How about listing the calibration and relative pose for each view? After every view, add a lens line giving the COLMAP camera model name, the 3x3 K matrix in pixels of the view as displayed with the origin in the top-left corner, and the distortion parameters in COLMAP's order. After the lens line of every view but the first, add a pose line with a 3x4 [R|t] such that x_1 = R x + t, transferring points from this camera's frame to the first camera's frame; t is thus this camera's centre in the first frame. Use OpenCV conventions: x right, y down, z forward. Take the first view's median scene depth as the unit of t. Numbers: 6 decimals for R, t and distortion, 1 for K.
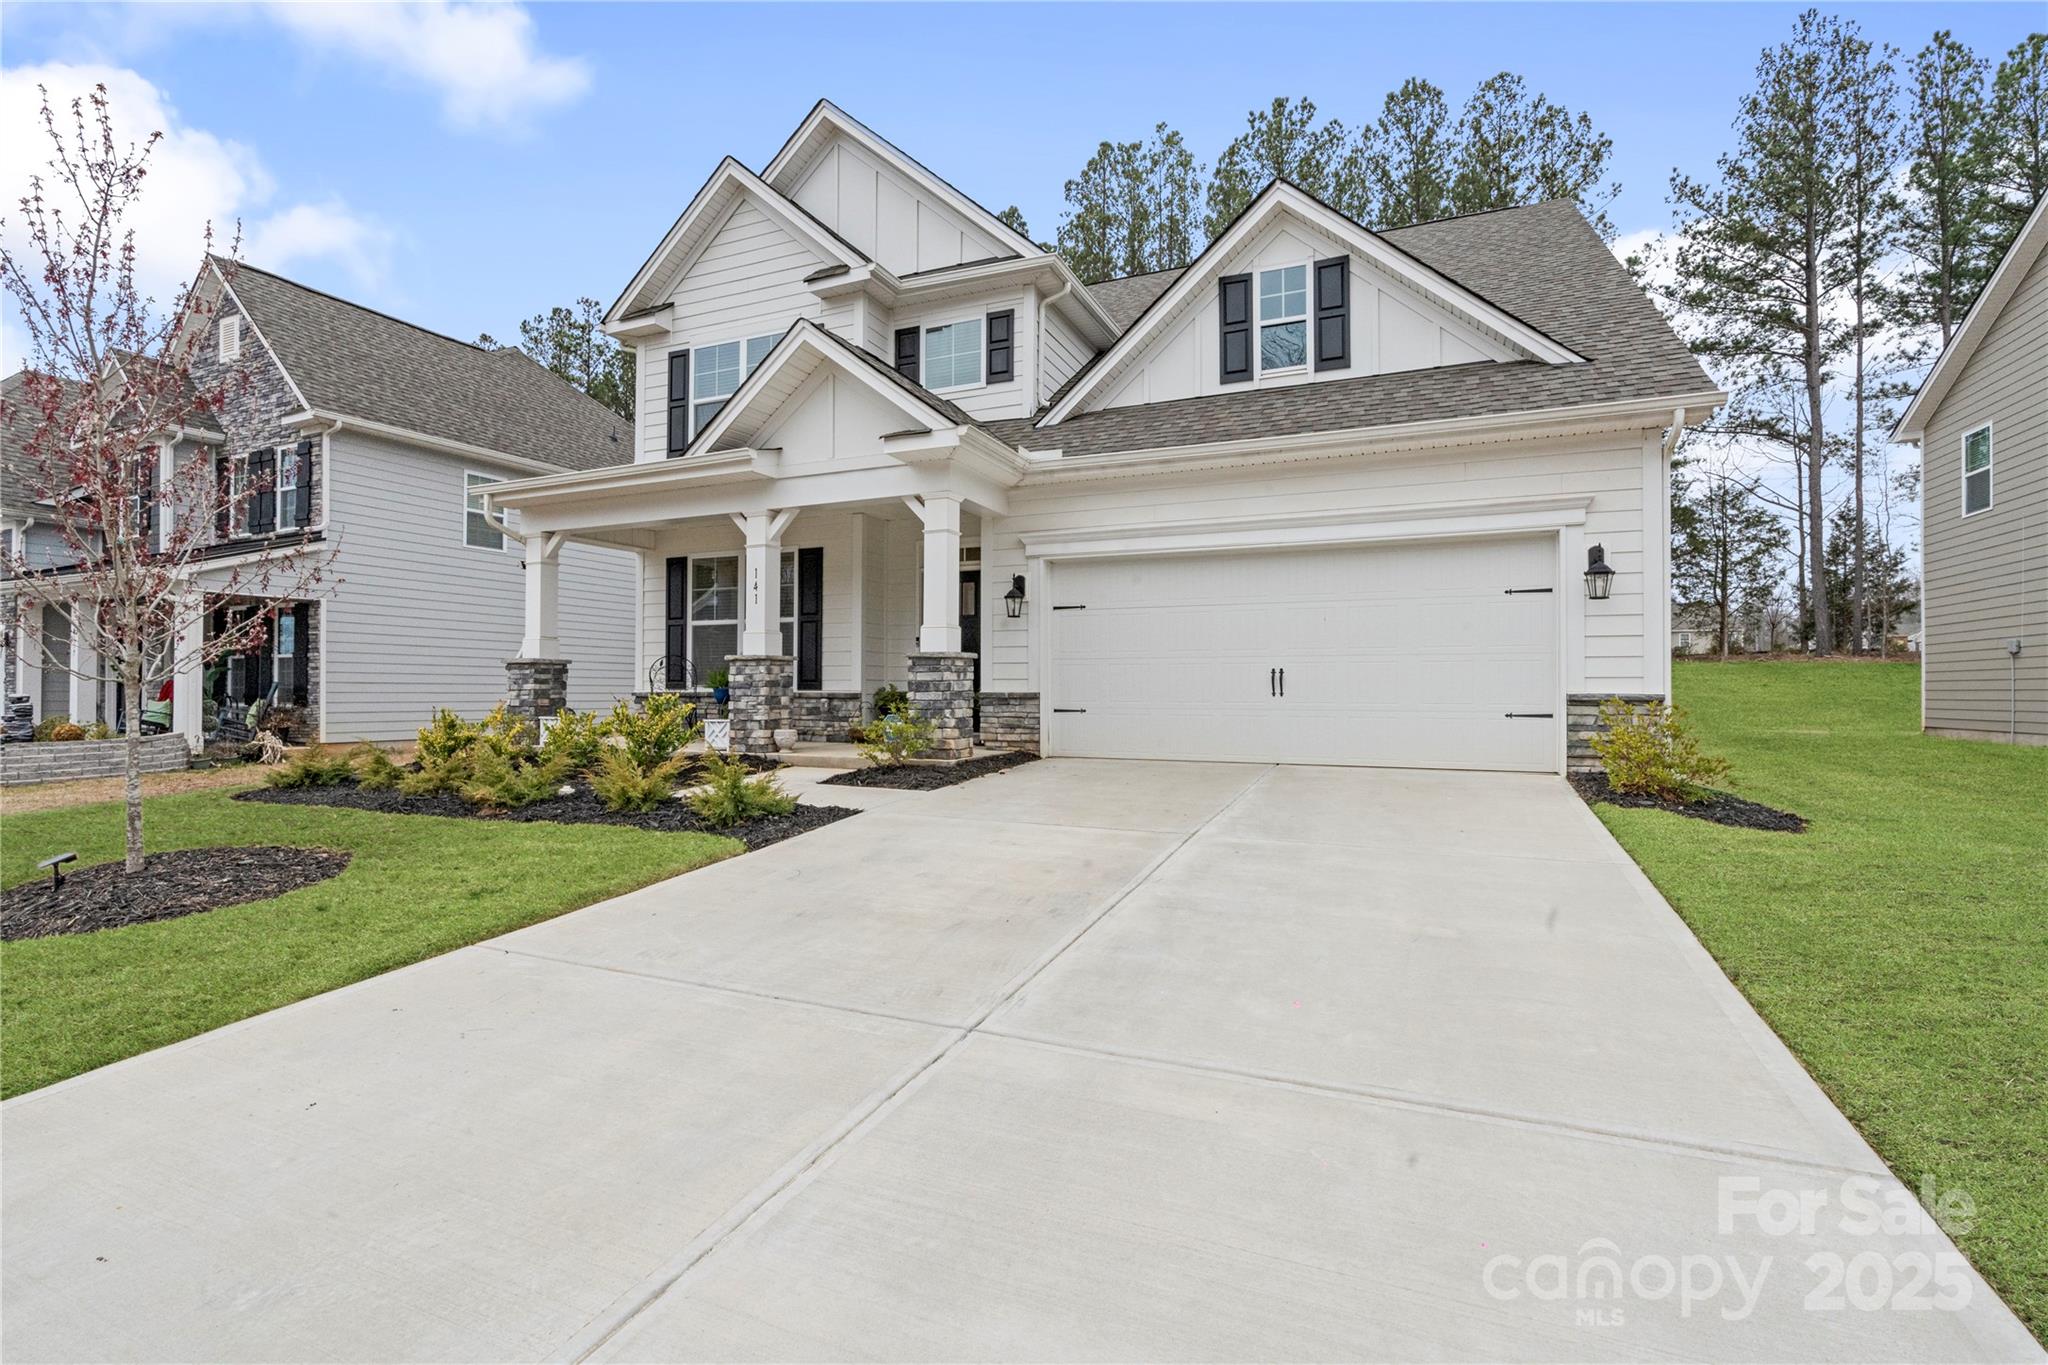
lens RADIAL K [[920.9, 0, 1004.7], [0, 920.9, 679.0], [0, 0, 1]] dist [0.015018, 0.000051]
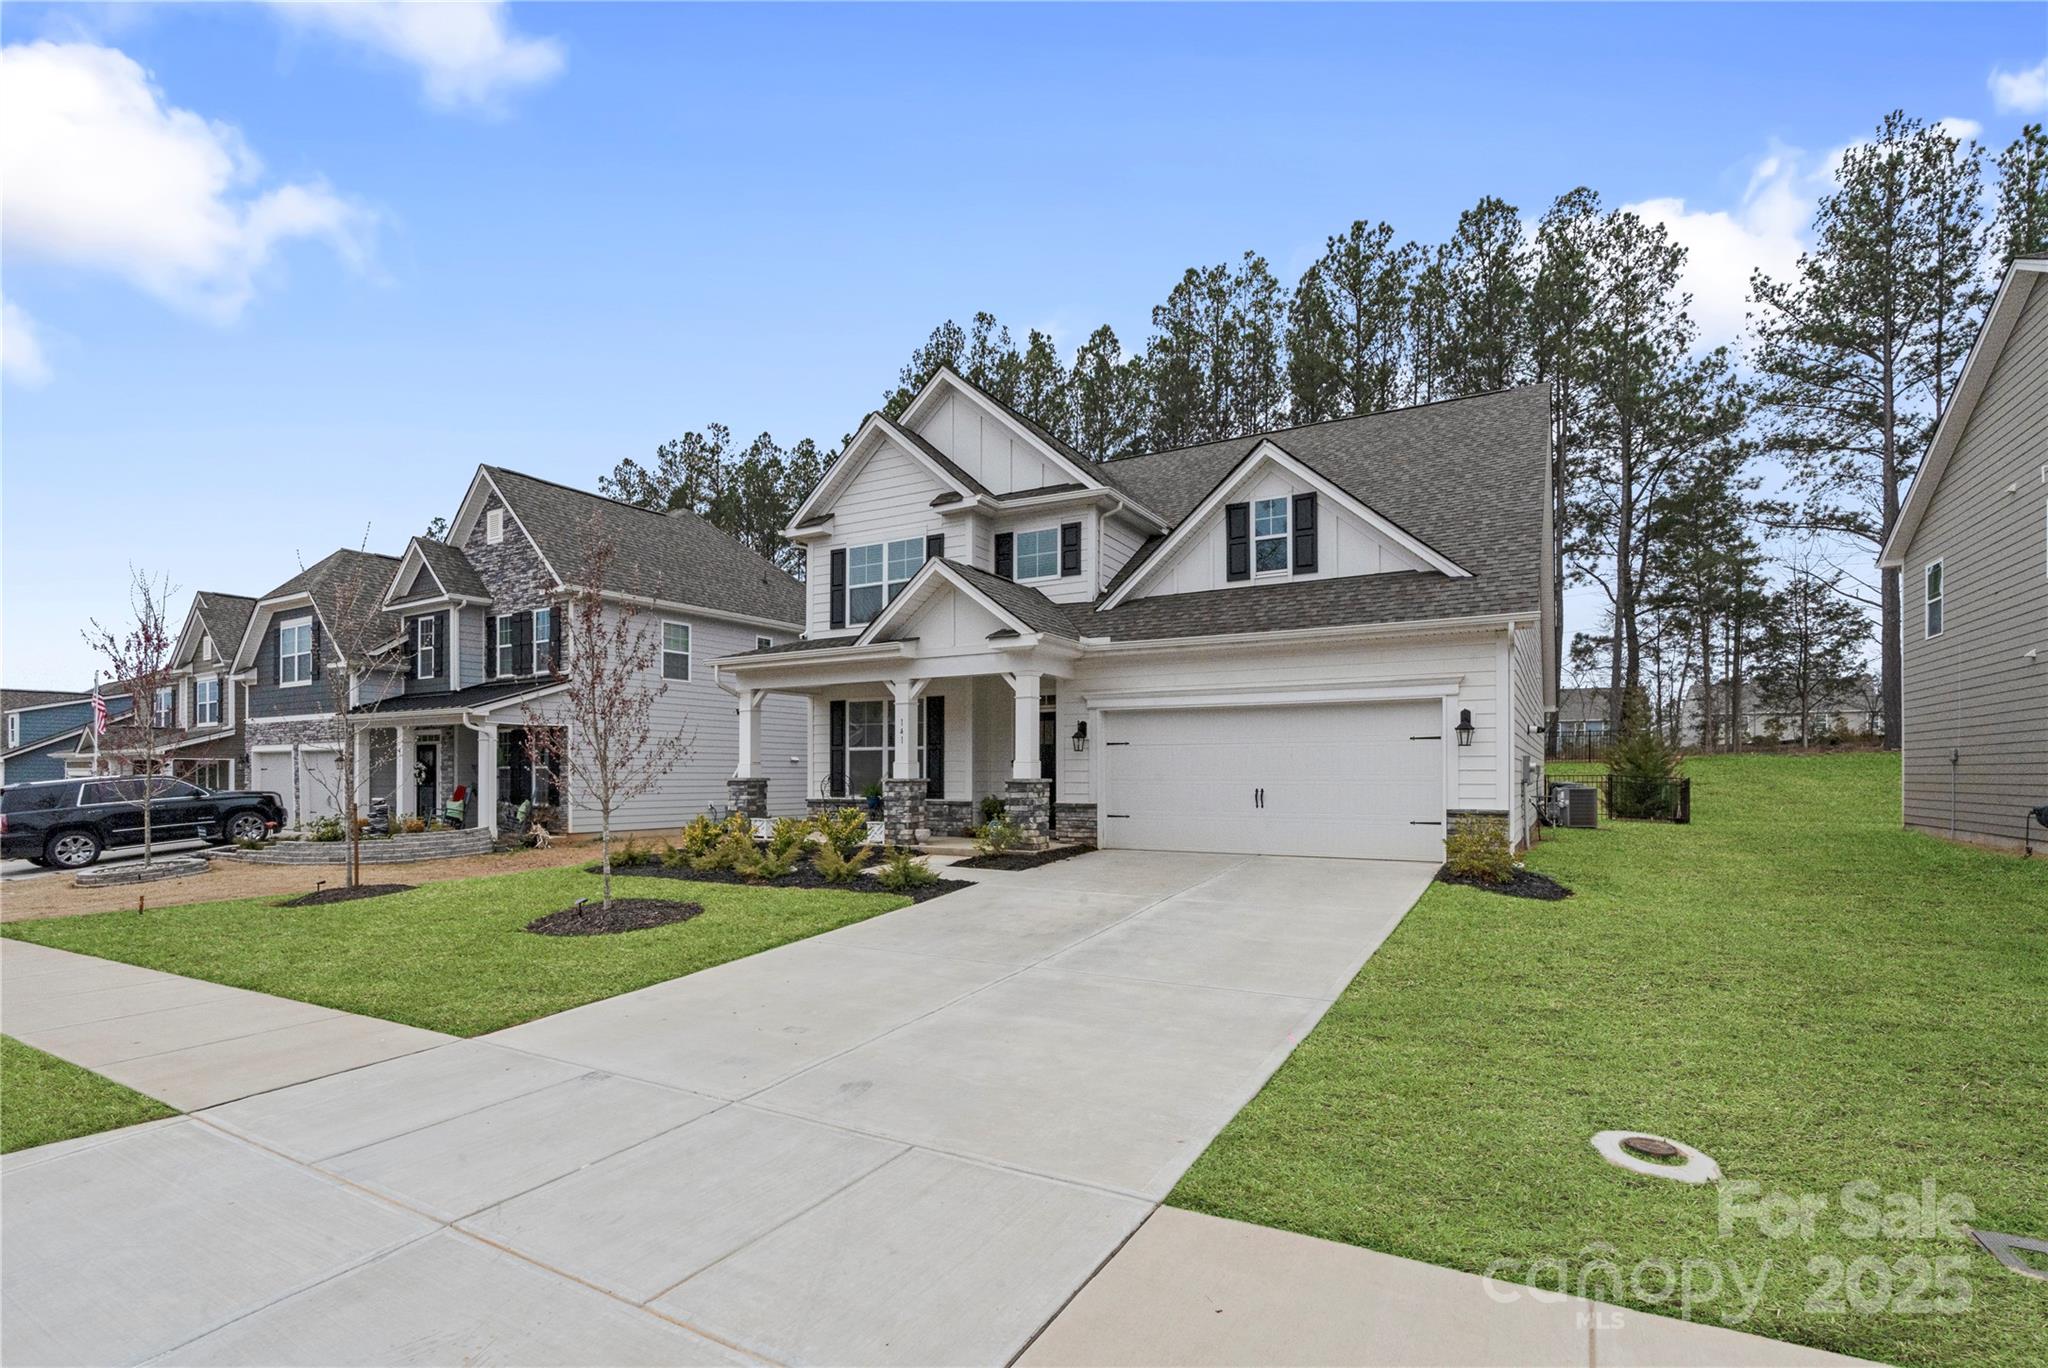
lens RADIAL K [[922.4, 0, 1016.0], [0, 922.4, 778.7], [0, 0, 1]] dist [-0.001627, 0.014835]
pose [[0.995341, -0.003095, -0.096370, 0.044746], [0.004720, 0.999851, 0.016633, -0.042385], [0.096304, -0.017010, 0.995207, -0.382490]]
